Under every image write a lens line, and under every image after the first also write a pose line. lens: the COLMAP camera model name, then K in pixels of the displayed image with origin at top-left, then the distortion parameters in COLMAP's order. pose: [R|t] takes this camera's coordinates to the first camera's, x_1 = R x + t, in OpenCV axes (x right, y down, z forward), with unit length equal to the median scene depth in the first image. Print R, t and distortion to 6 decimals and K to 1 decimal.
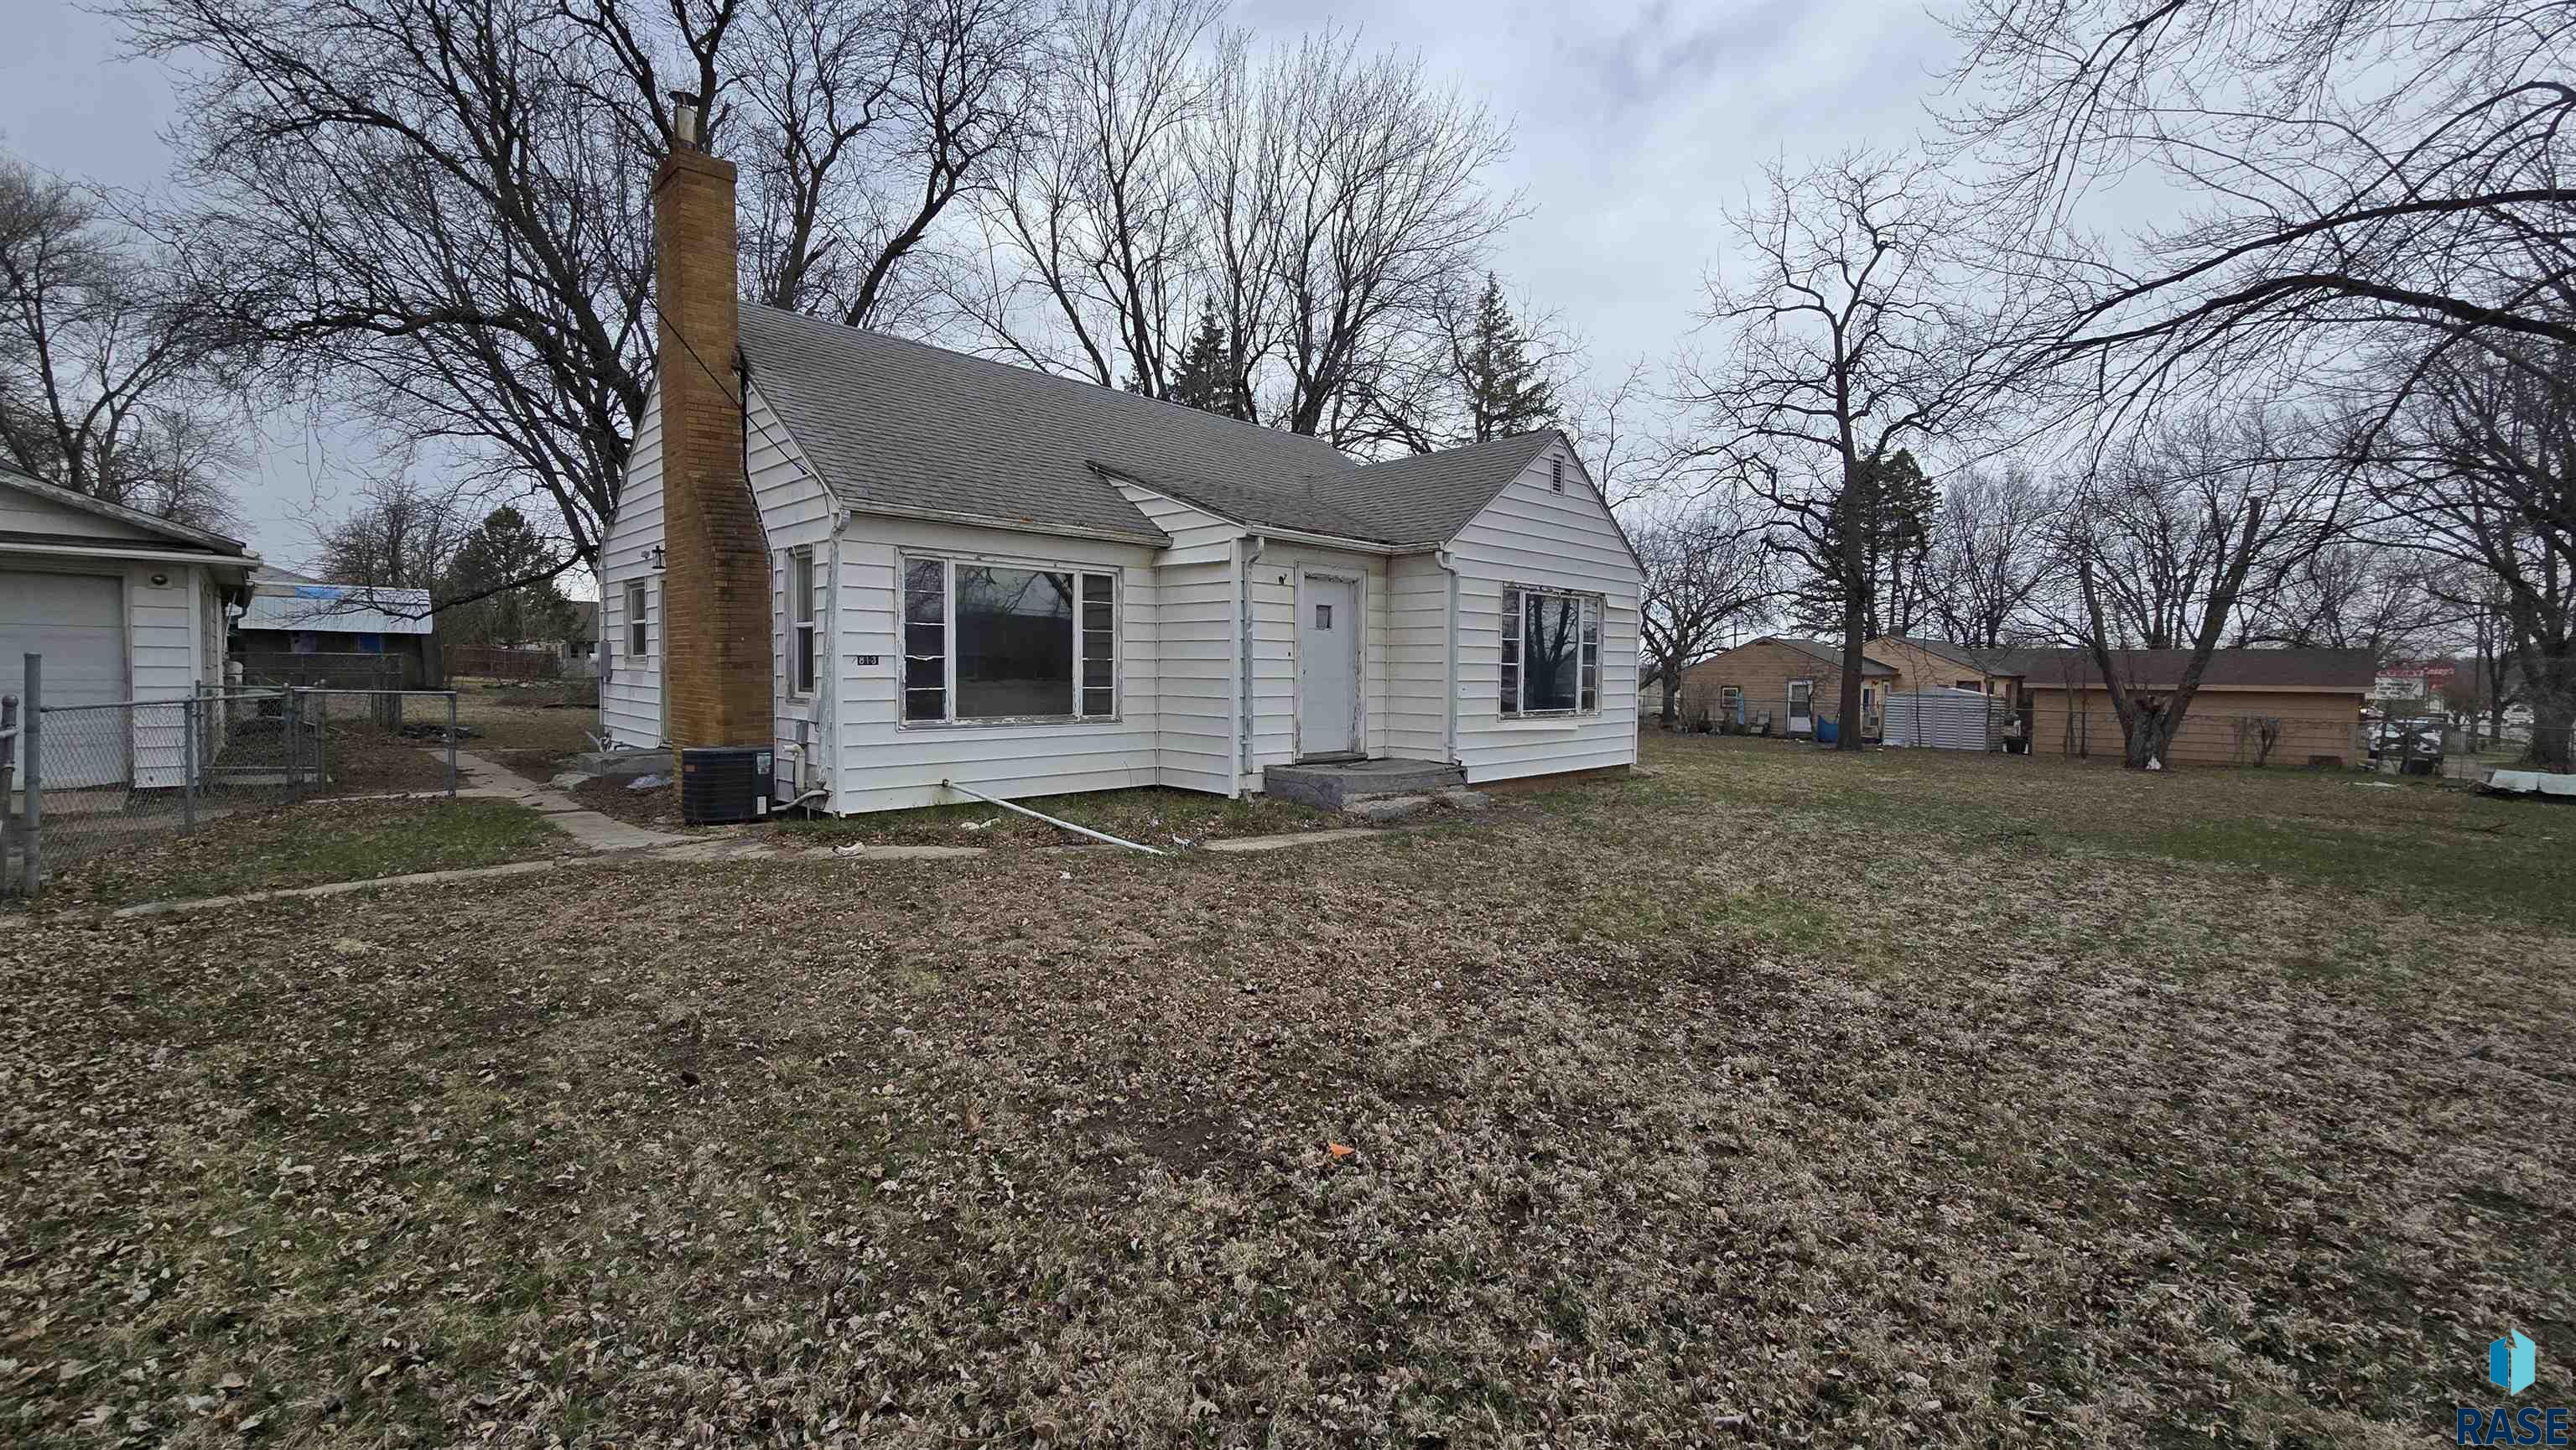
lens RADIAL K [[1036.9, 0, 1289.3], [0, 1036.9, 736.4], [0, 0, 1]] dist [0.001100, 0.000098]
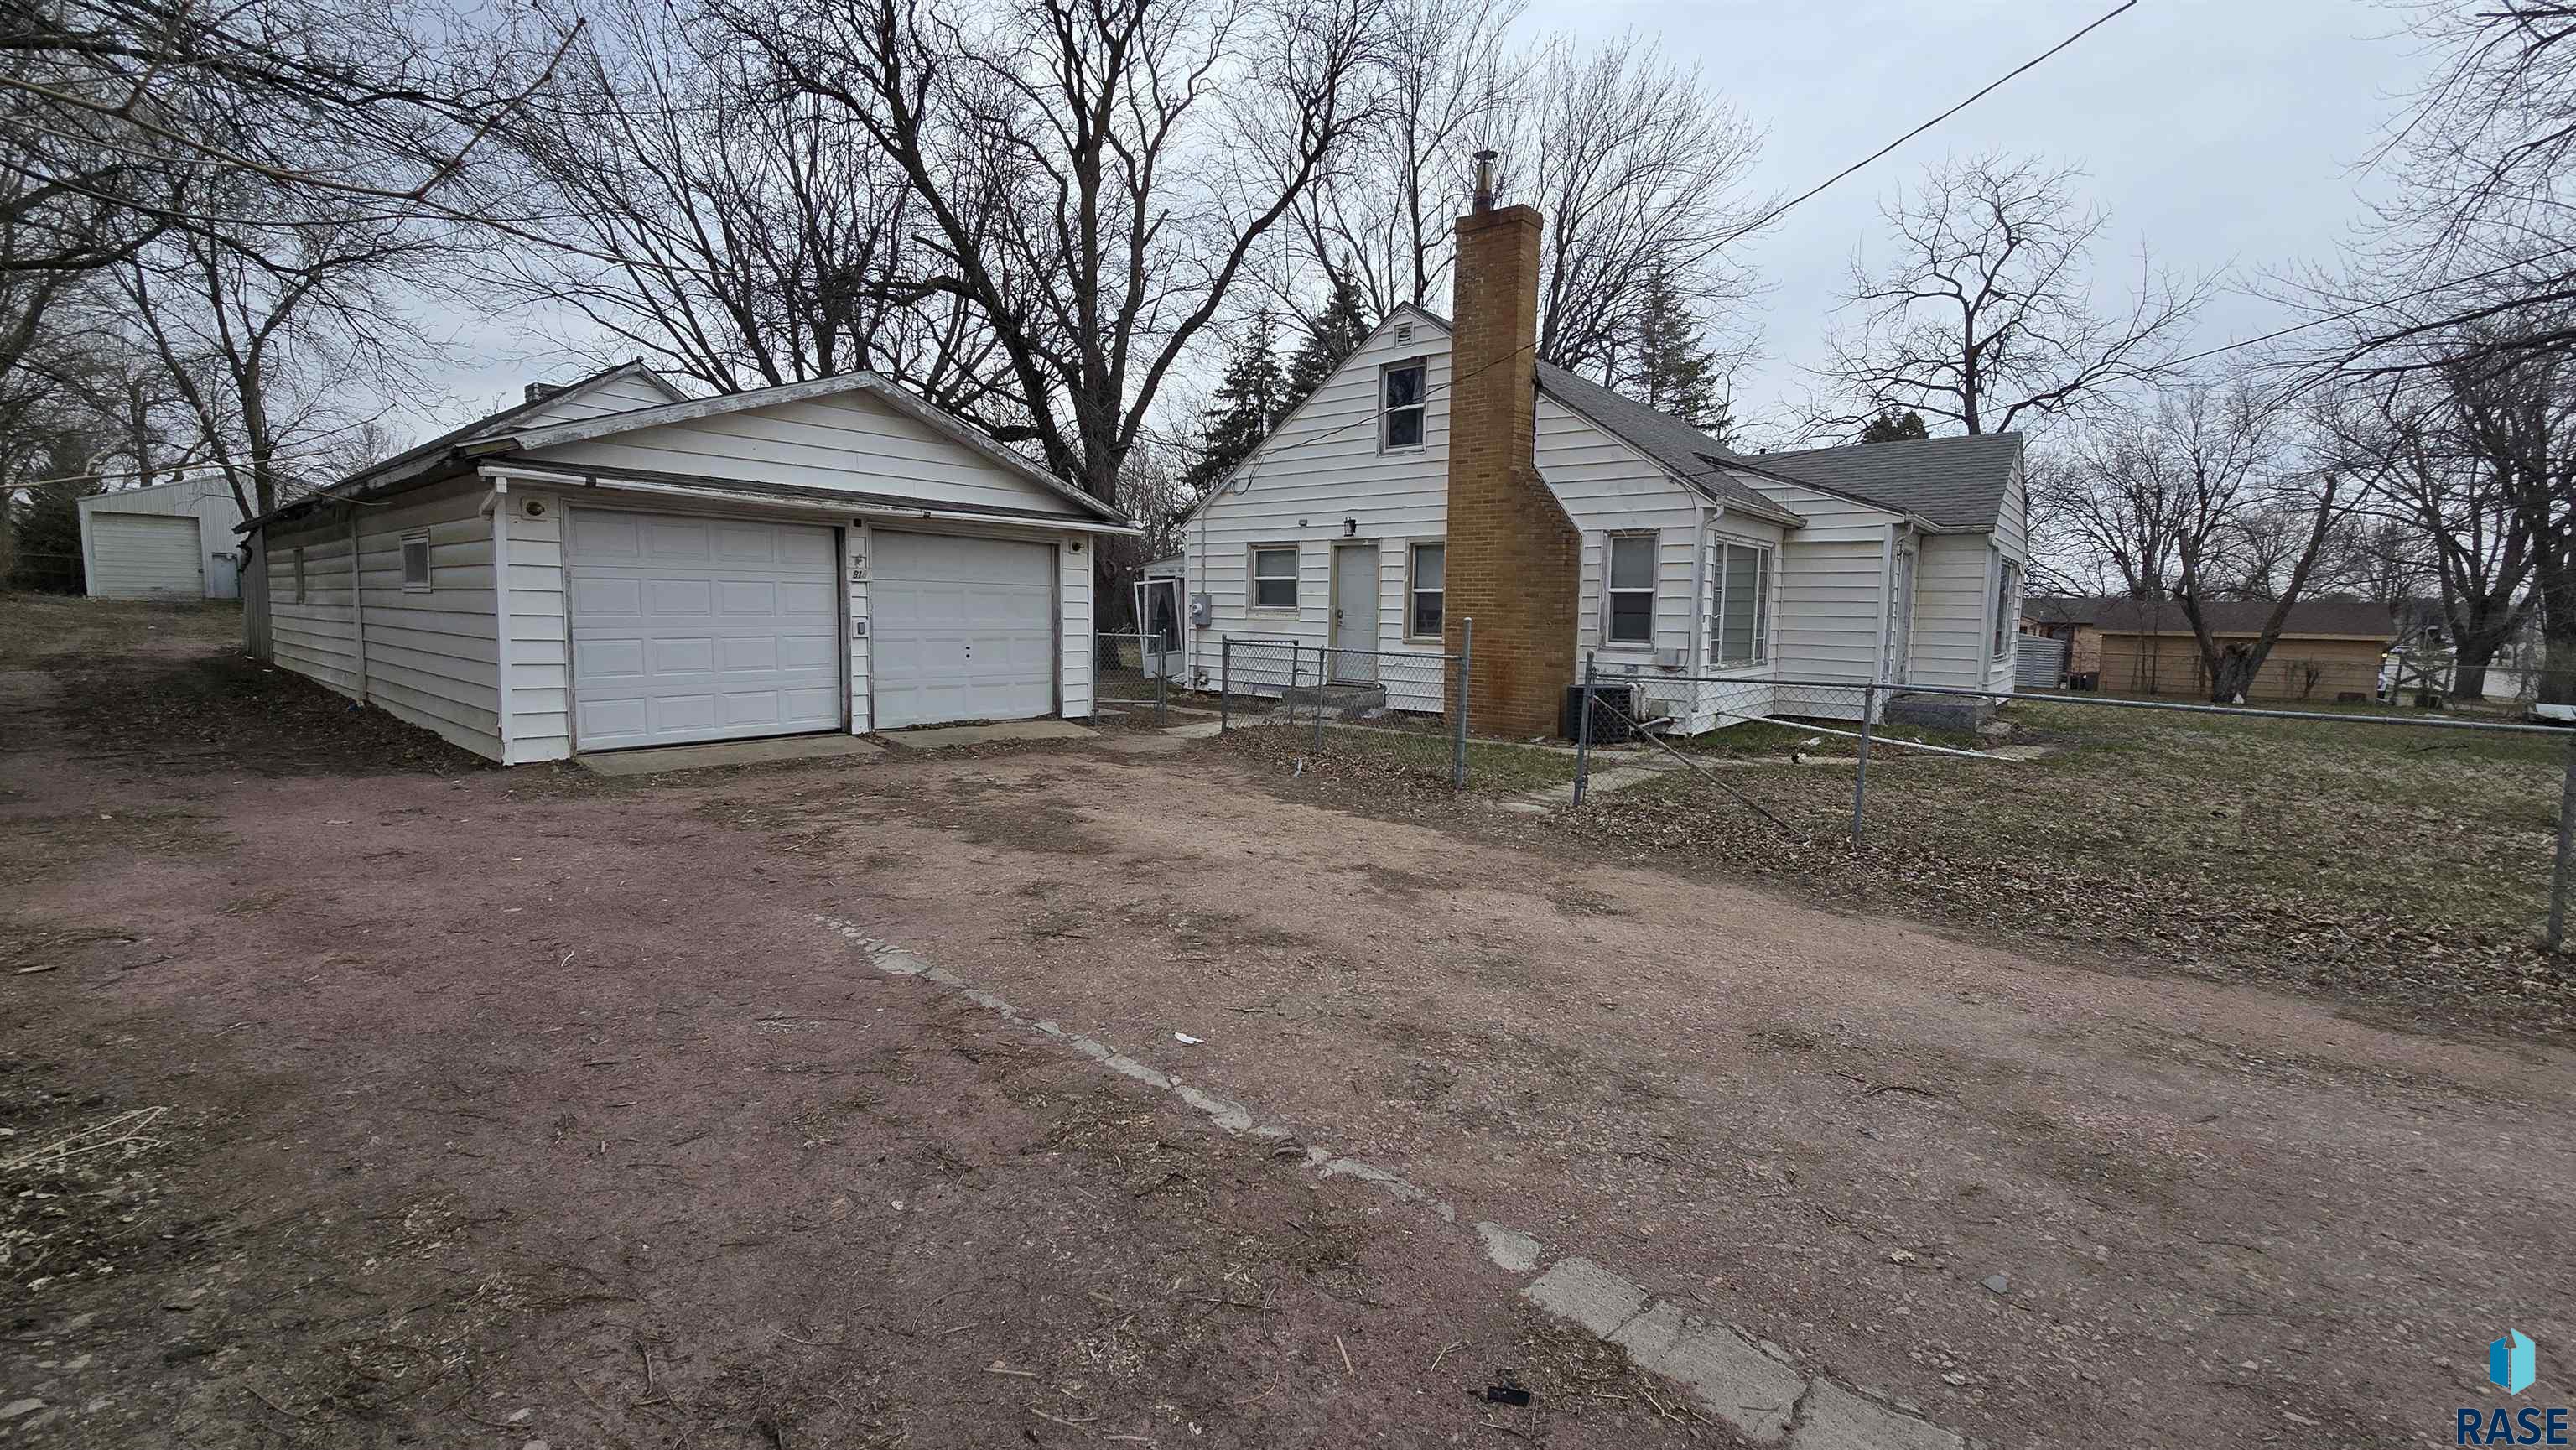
lens RADIAL K [[1036.9, 0, 1289.3], [0, 1036.9, 736.4], [0, 0, 1]] dist [0.001100, 0.000098]
pose [[0.995573, -0.004466, 0.093884, -0.381402], [-0.001164, 0.998208, 0.059825, -0.000950], [-0.093983, -0.059670, 0.993784, -0.097589]]
